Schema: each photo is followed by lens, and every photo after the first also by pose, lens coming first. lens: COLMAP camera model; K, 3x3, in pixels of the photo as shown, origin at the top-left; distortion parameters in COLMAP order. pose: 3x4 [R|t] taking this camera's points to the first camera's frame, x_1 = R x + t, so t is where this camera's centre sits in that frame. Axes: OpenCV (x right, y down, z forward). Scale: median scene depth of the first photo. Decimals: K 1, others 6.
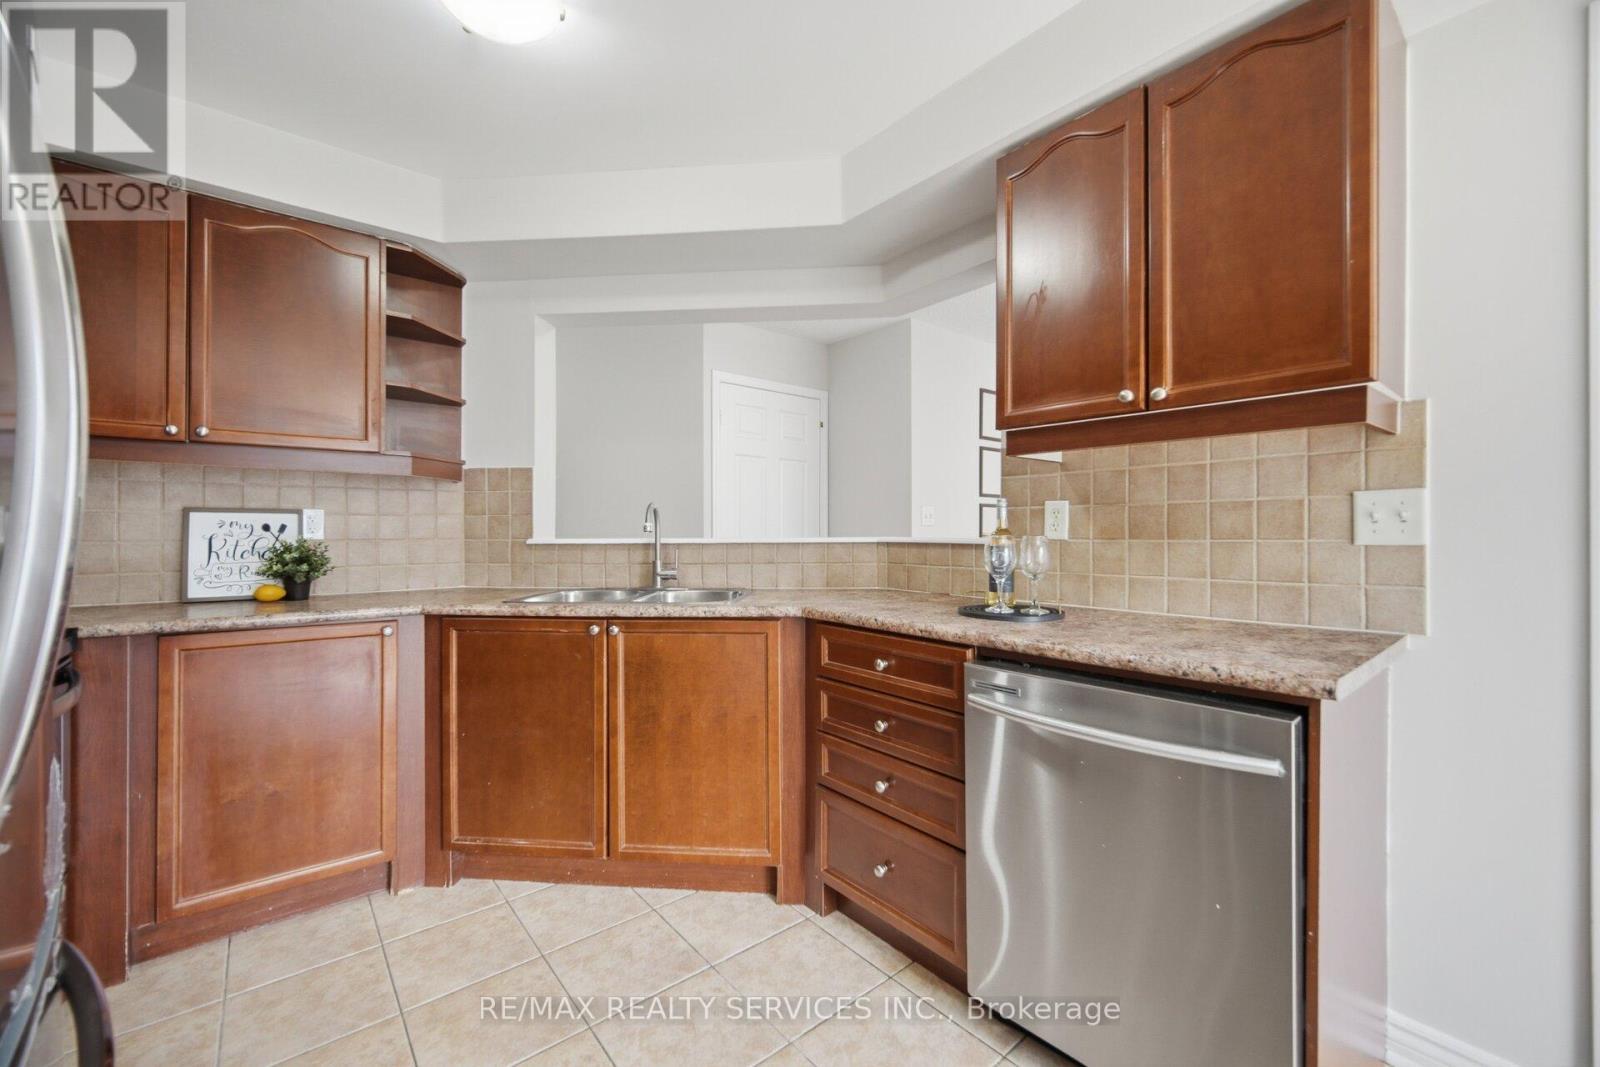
lens RADIAL K [[648.7, 0, 795.2], [0, 648.7, 533.2], [0, 0, 1]] dist [-0.000426, -0.000824]
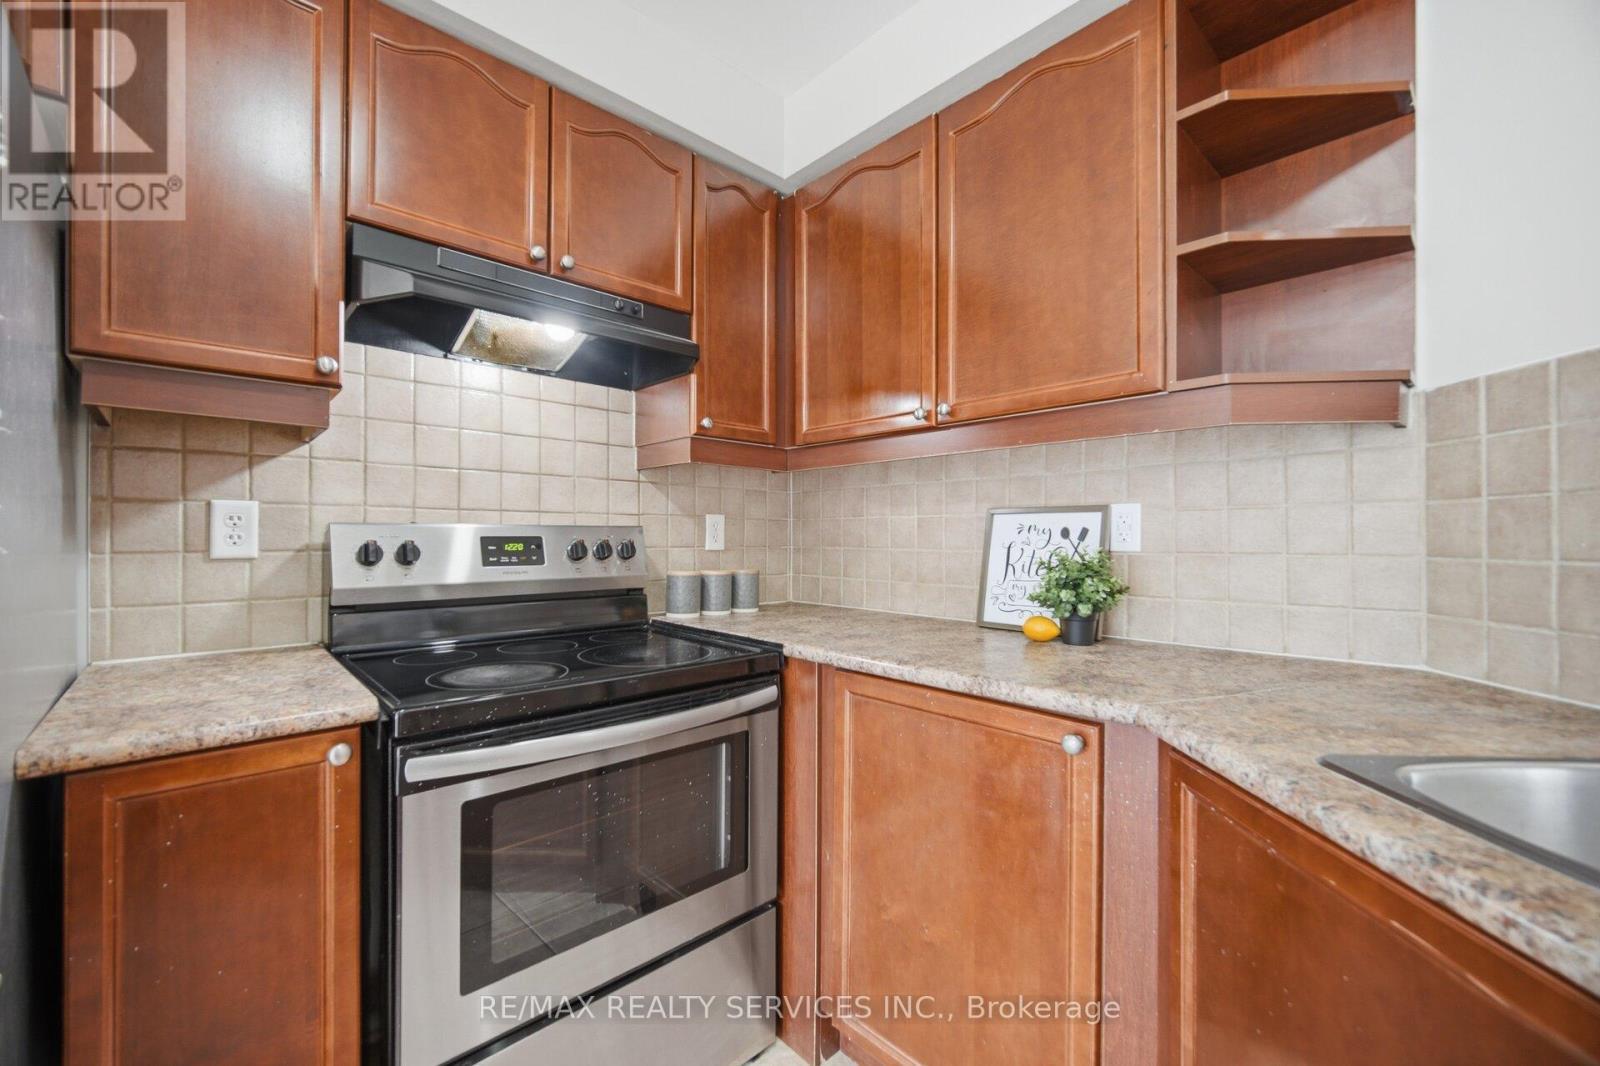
lens RADIAL K [[648.7, 0, 794.5], [0, 648.7, 537.5], [0, 0, 1]] dist [-0.000426, -0.000824]
pose [[0.051583, 0.003284, -0.998663, -0.145365], [-0.000160, 0.999995, 0.003280, -0.006805], [0.998669, -0.000009, 0.051583, 0.750580]]
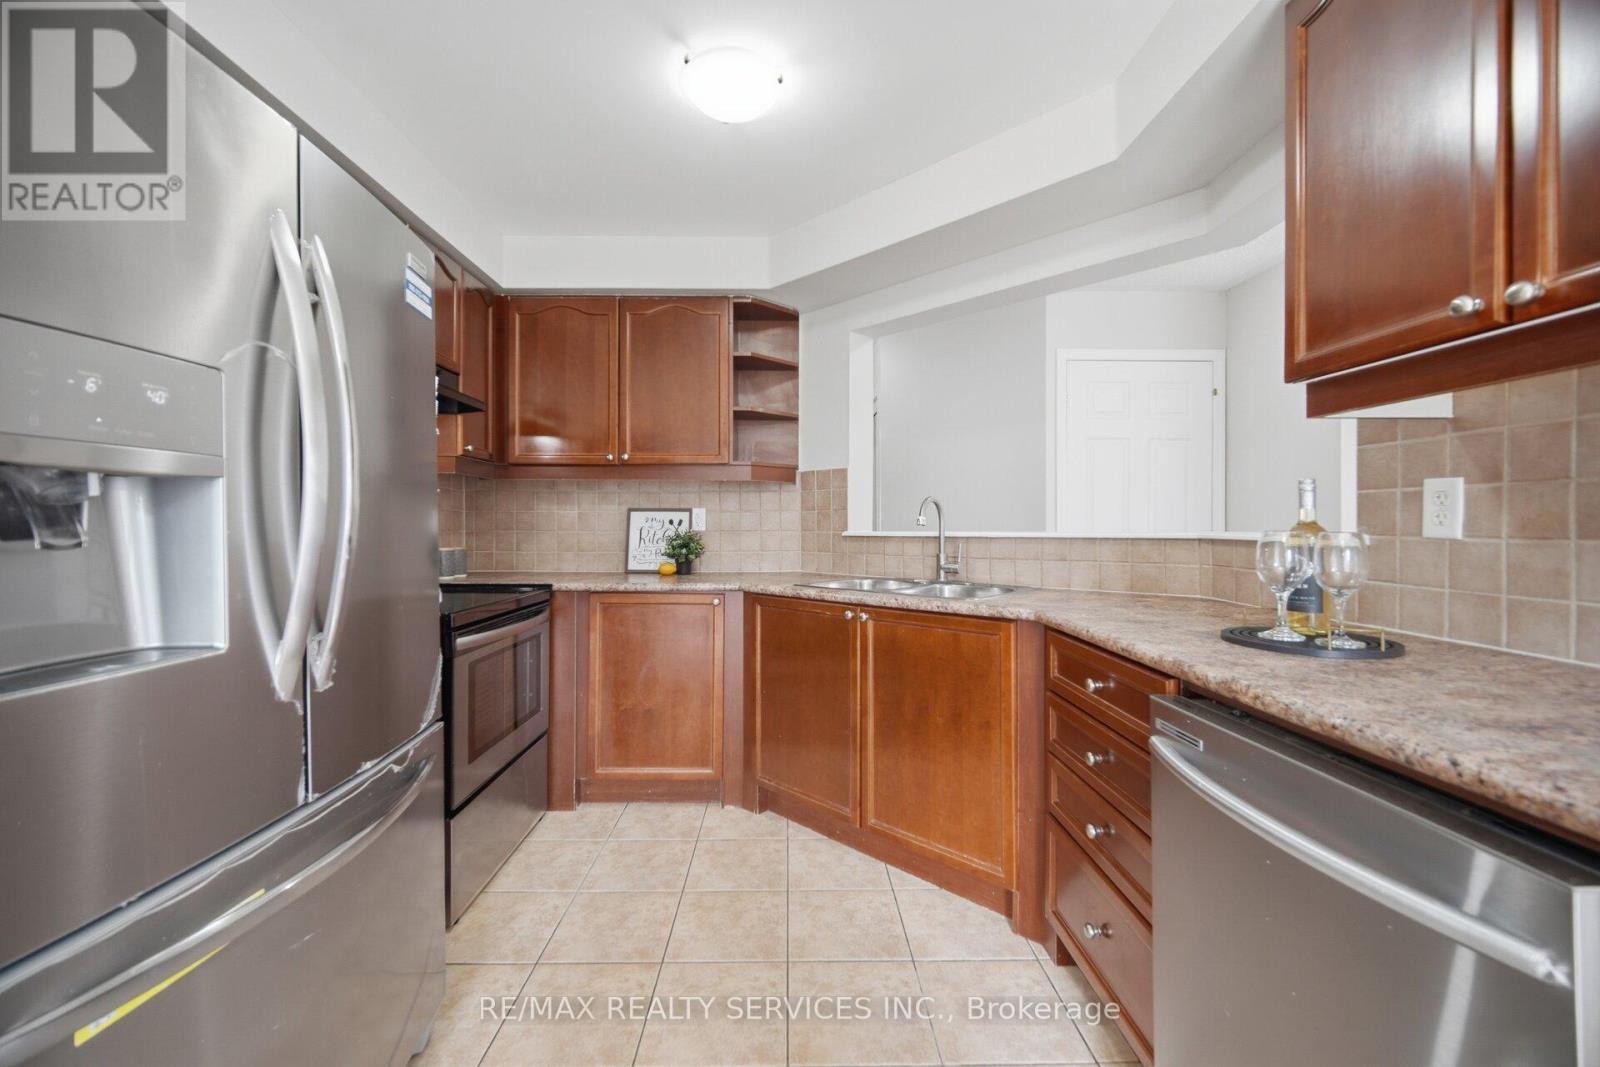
lens RADIAL K [[648.7, 0, 794.9], [0, 648.7, 525.8], [0, 0, 1]] dist [-0.000426, -0.000824]
pose [[0.775097, 0.001604, -0.631840, 0.307231], [-0.001461, 0.999999, 0.000746, -0.002062], [0.631840, 0.000345, 0.775099, 0.094504]]
